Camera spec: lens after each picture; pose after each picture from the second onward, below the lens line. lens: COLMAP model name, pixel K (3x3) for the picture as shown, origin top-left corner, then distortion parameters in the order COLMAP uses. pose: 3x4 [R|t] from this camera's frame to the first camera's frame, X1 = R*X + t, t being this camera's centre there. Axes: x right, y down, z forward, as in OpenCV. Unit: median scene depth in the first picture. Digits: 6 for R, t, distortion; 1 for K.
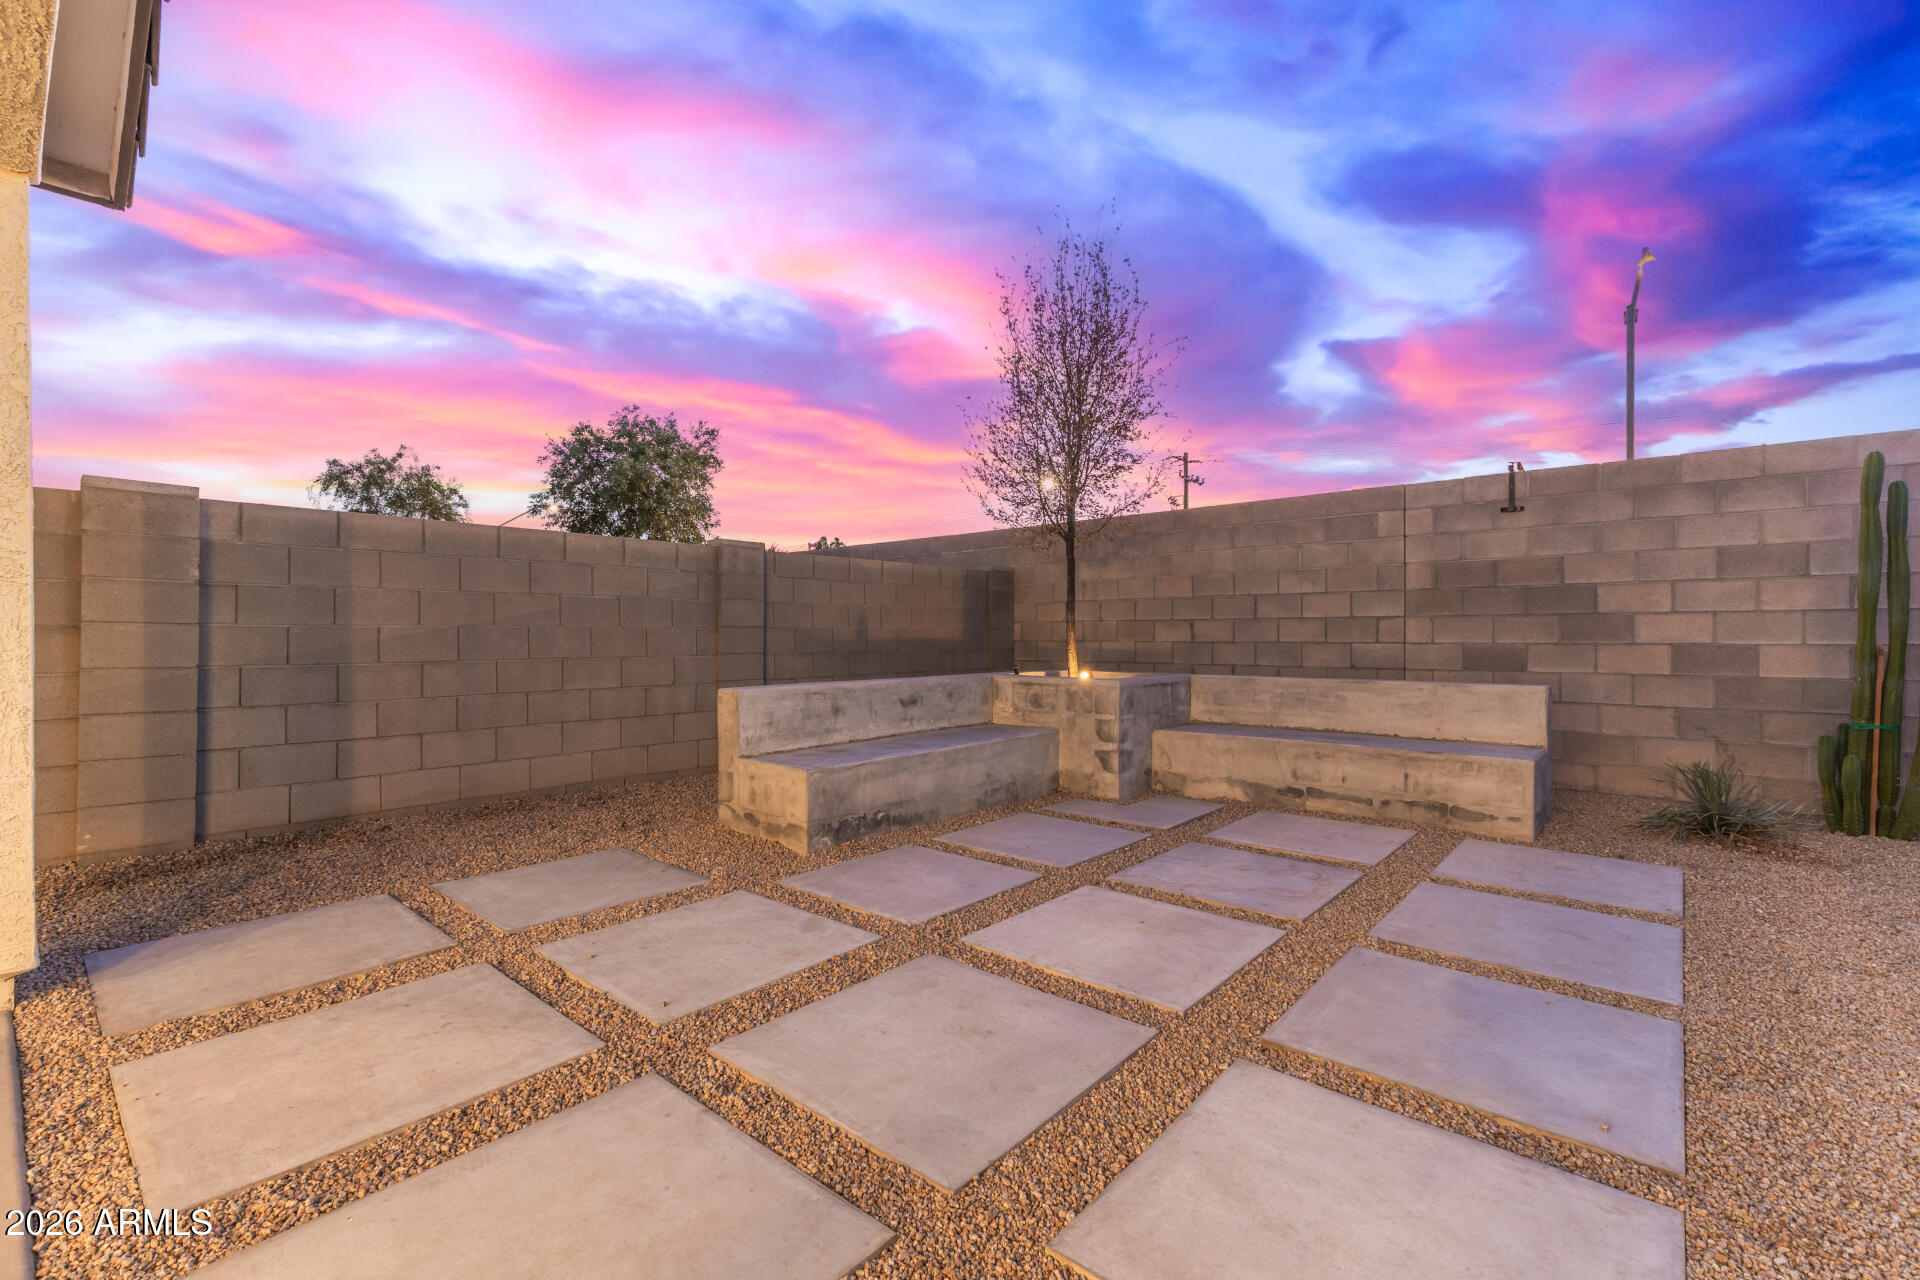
lens RADIAL K [[828.6, 0, 963.7], [0, 828.6, 636.1], [0, 0, 1]] dist [0.010895, 0.000271]
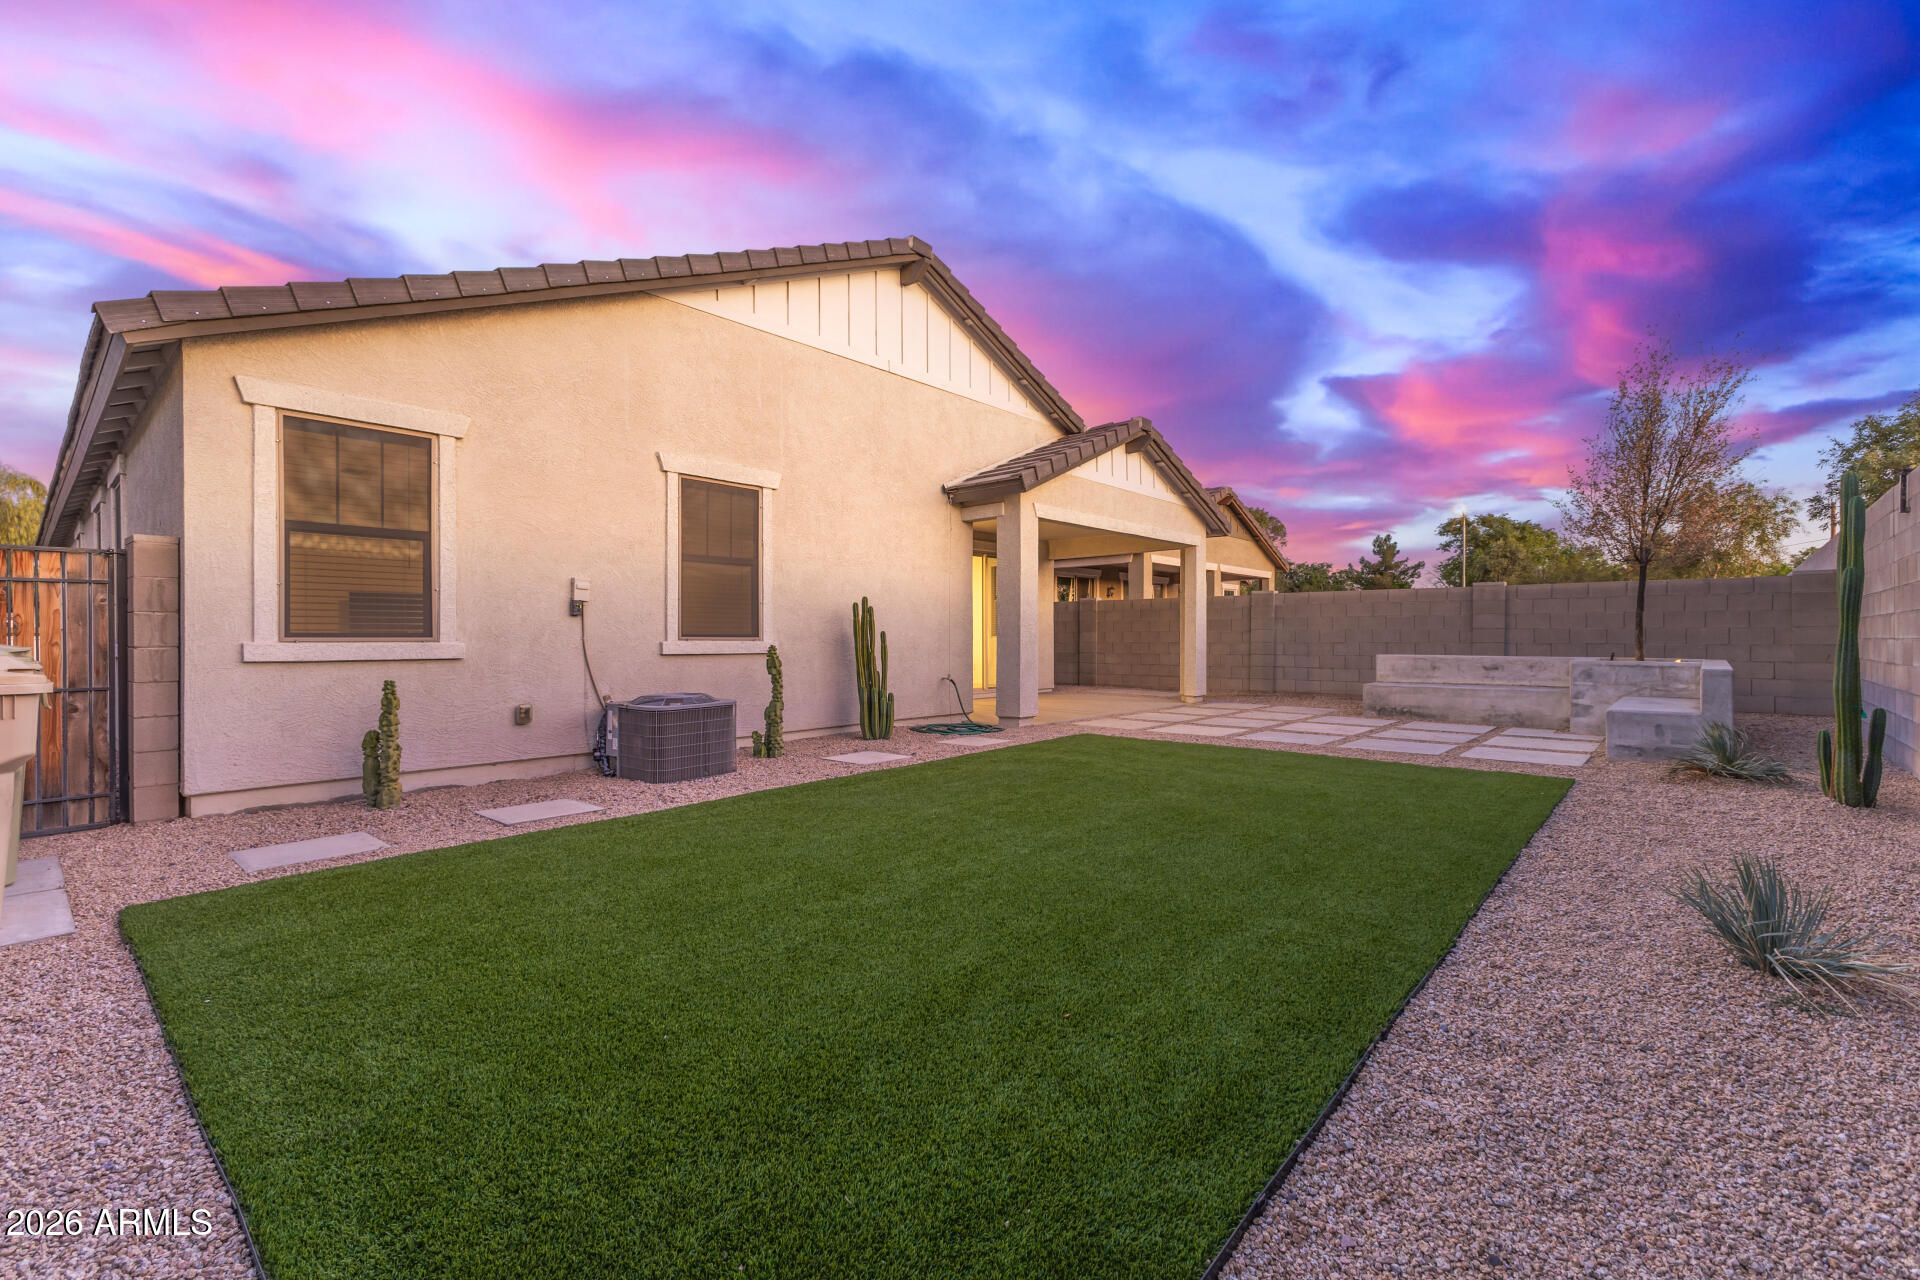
lens RADIAL K [[828.6, 0, 963.7], [0, 828.6, 636.1], [0, 0, 1]] dist [0.010895, 0.000271]
pose [[-0.004937, 0.002671, -0.999984, 2.765087], [-0.000896, 0.999996, 0.002675, 0.003028], [0.999987, 0.000909, -0.004935, -0.298244]]
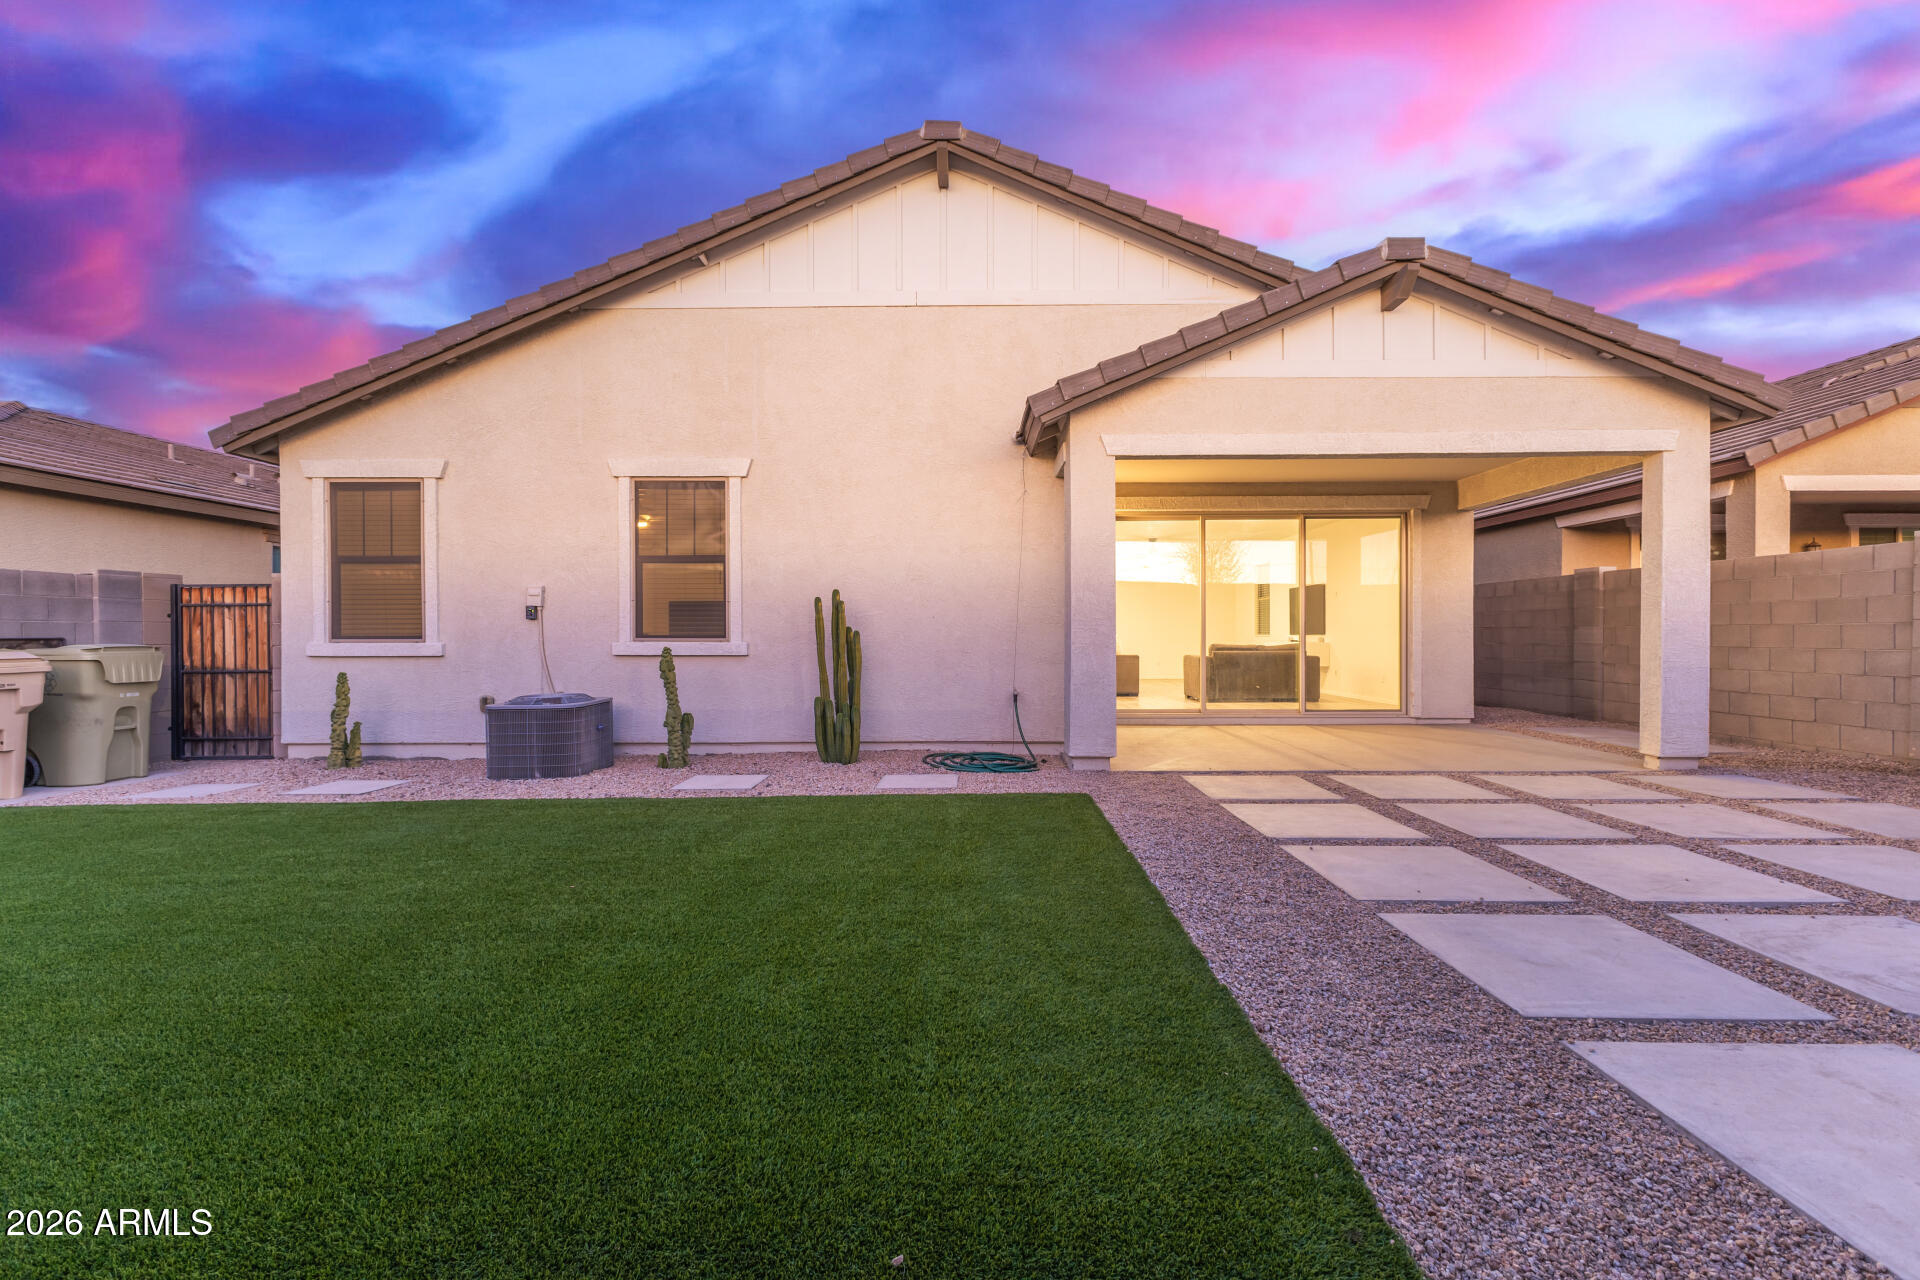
lens RADIAL K [[828.6, 0, 963.7], [0, 828.6, 636.1], [0, 0, 1]] dist [0.010895, 0.000271]
pose [[-0.764866, 0.005940, -0.644162, 1.472431], [0.004099, 0.999982, 0.004354, 0.000022], [0.644176, 0.000690, -0.764877, 1.060082]]
